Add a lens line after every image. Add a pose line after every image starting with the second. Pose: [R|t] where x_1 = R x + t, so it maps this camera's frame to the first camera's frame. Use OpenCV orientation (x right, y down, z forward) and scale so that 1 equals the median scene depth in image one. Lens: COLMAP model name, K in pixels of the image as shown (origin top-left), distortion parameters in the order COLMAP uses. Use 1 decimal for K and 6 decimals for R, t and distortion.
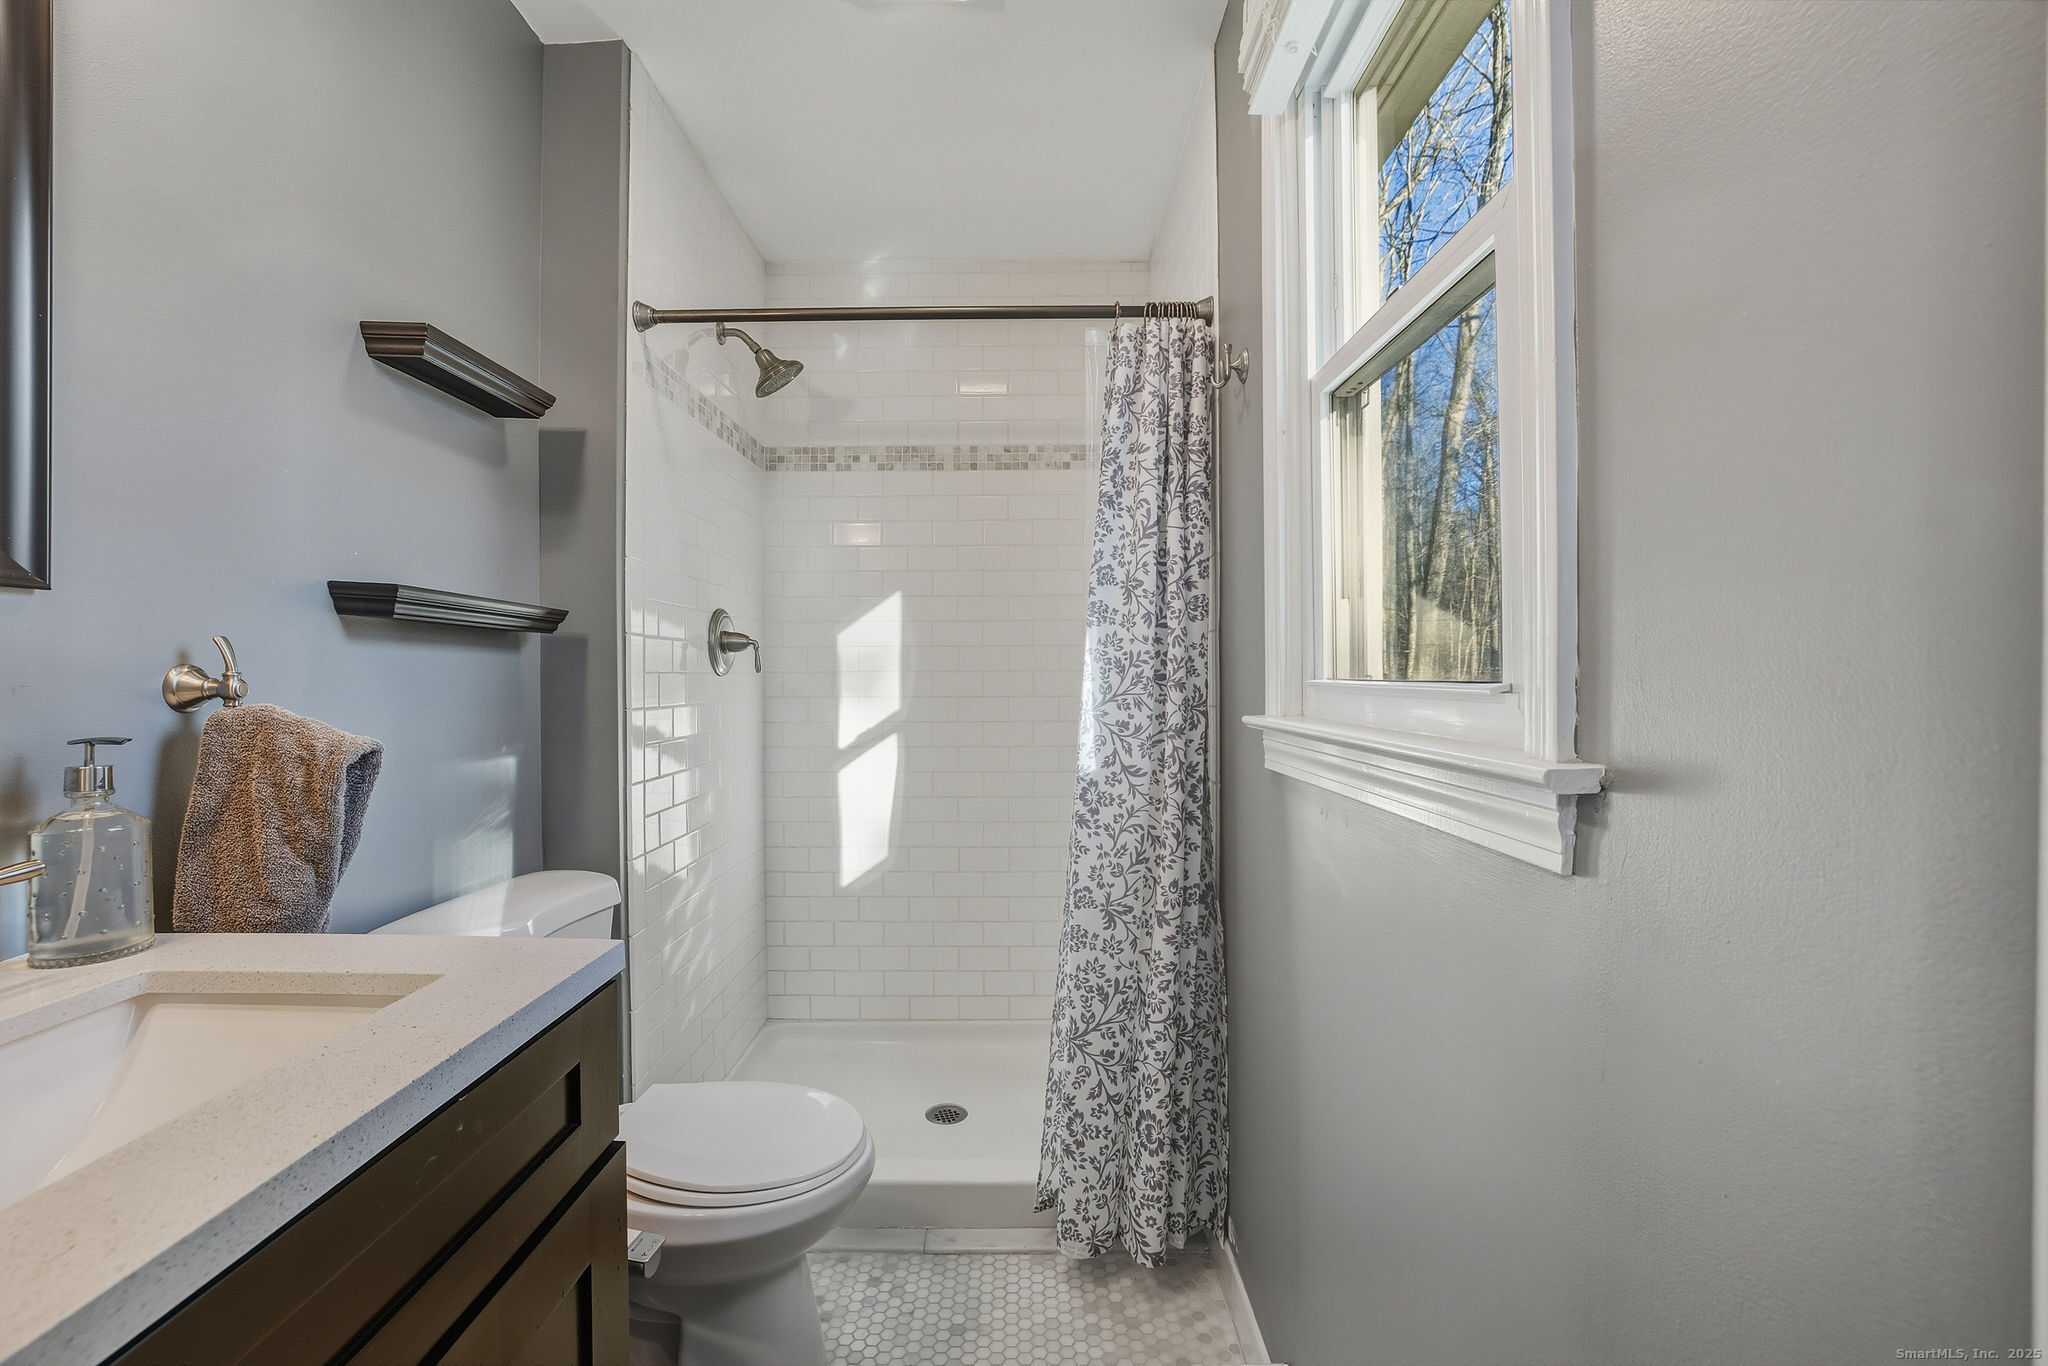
lens RADIAL K [[874.1, 0, 1017.6], [0, 874.1, 685.3], [0, 0, 1]] dist [-0.048591, 0.015626]
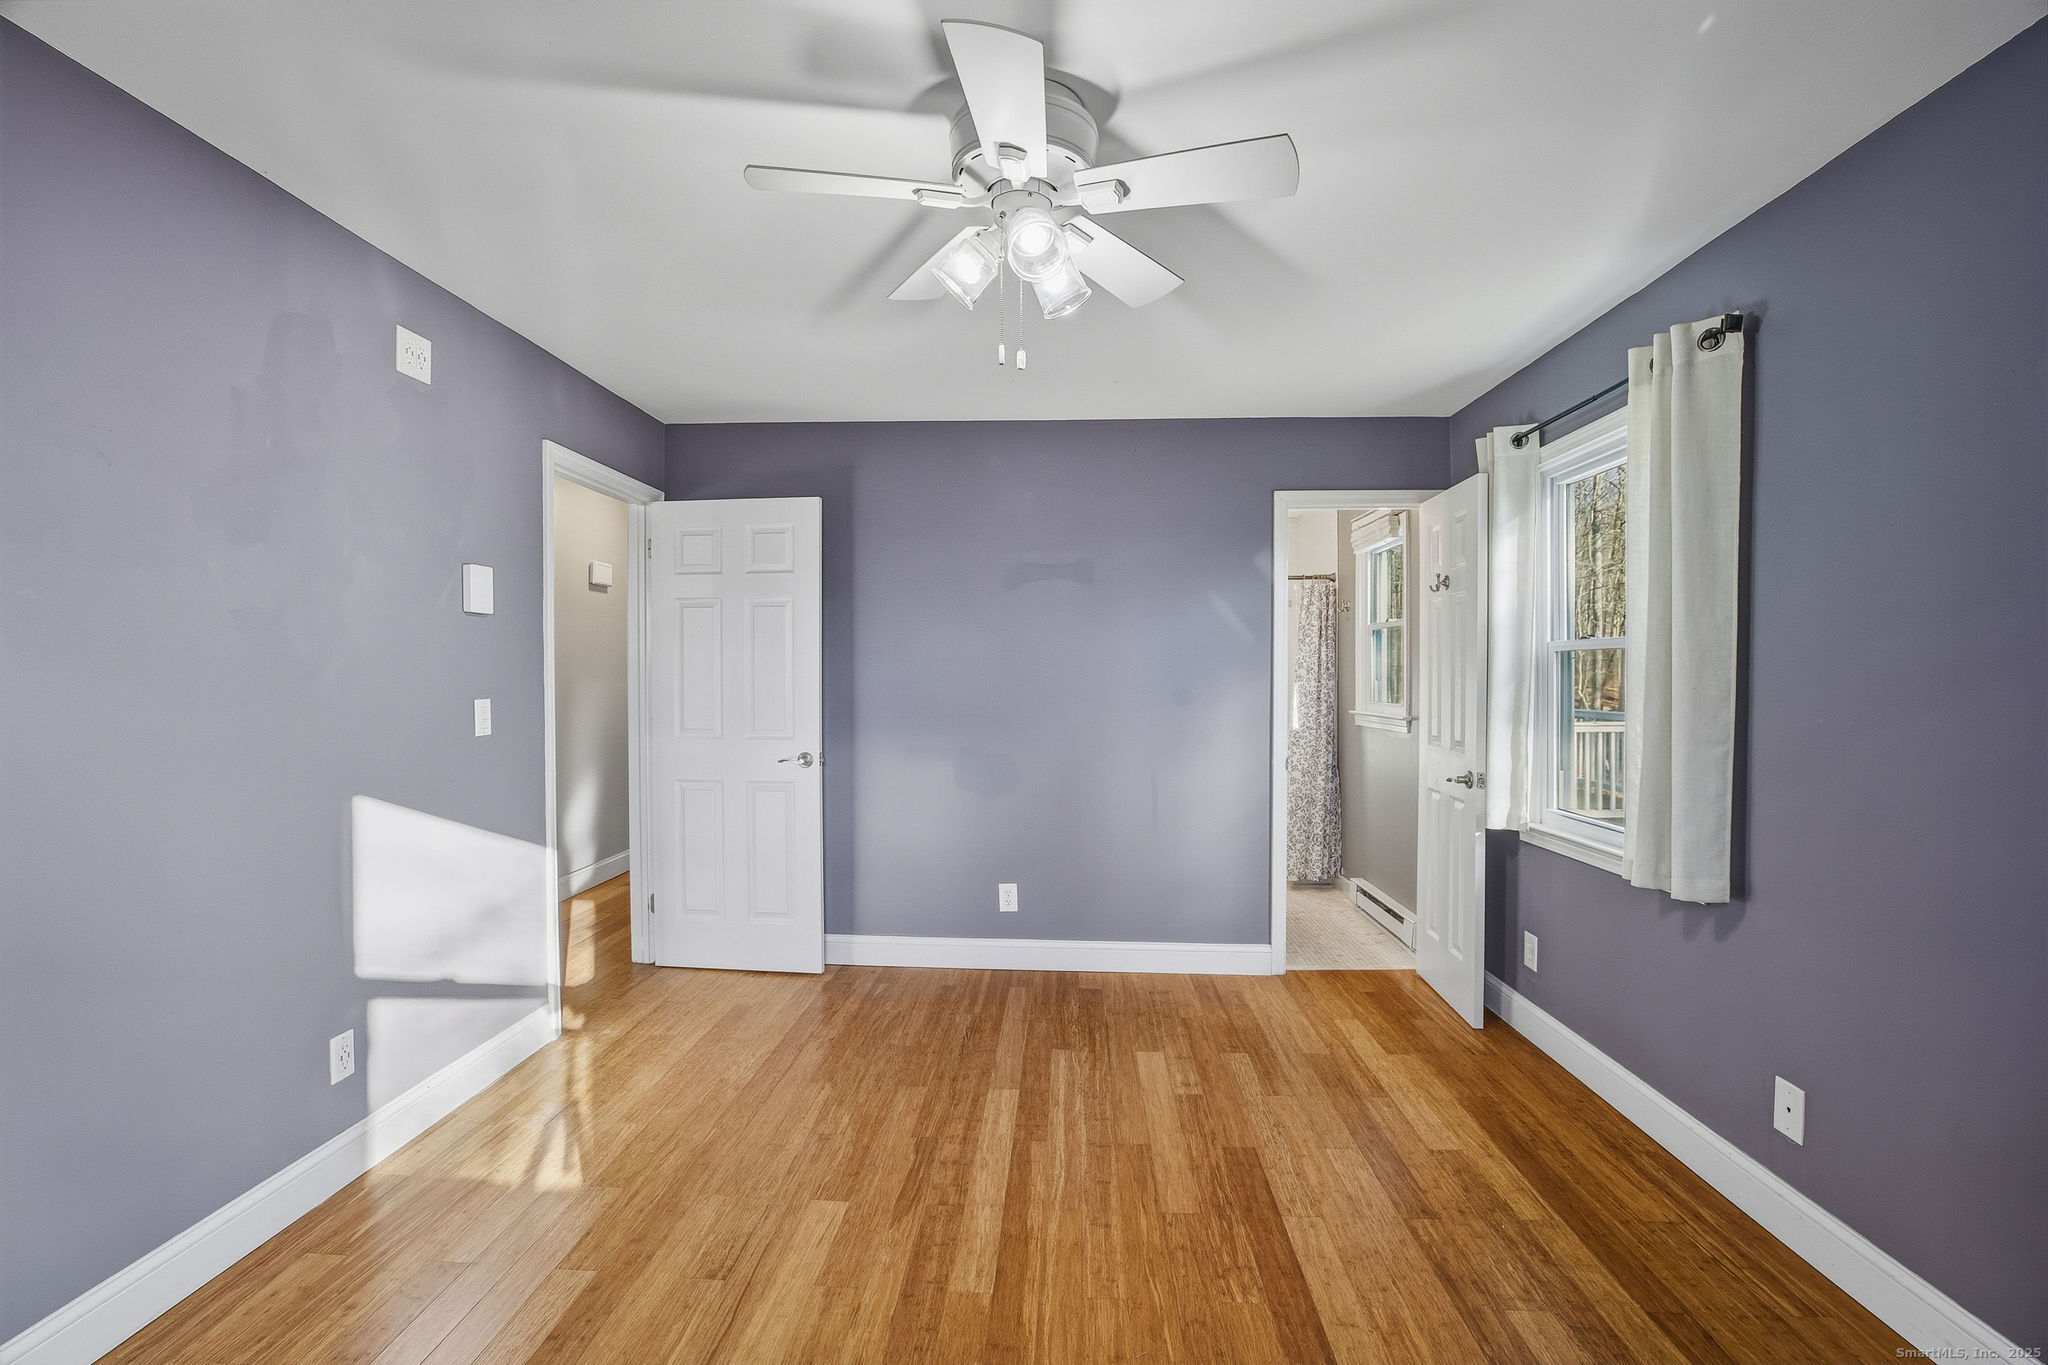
lens RADIAL K [[874.1, 0, 1017.6], [0, 874.1, 682.2], [0, 0, 1]] dist [-0.048591, 0.015626]
pose [[0.998664, 0.004822, -0.051449, -0.765703], [-0.005132, 0.999969, -0.005894, -0.044798], [0.051419, 0.006150, 0.998658, -2.201306]]
